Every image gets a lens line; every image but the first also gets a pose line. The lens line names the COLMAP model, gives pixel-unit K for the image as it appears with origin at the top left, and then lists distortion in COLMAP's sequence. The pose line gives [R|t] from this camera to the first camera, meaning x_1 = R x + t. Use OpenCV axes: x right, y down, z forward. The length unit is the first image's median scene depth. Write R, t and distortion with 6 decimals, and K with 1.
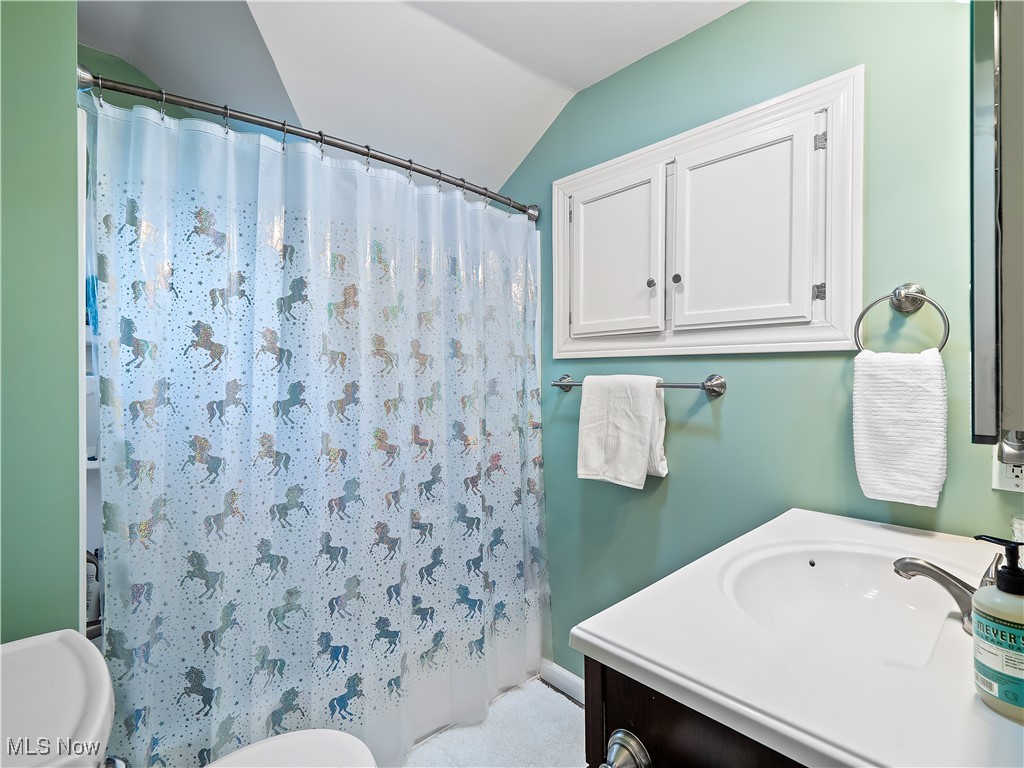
lens RADIAL K [[503.4, 0, 515.9], [0, 503.4, 374.3], [0, 0, 1]] dist [-0.000436, -0.001214]
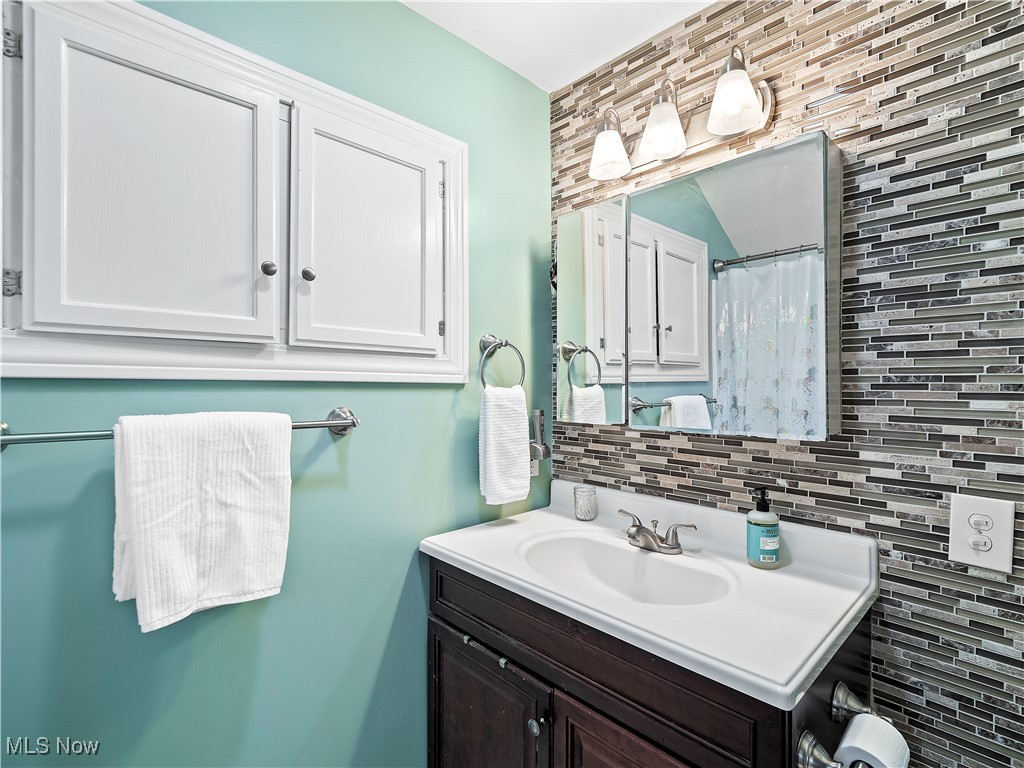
lens RADIAL K [[503.4, 0, 515.9], [0, 503.4, 374.3], [0, 0, 1]] dist [-0.000436, -0.001214]
pose [[-0.019584, 0.021160, 0.999584, -0.397075], [-0.010440, 0.999717, -0.021368, -0.035934], [-0.999754, -0.010854, -0.019358, 0.713143]]
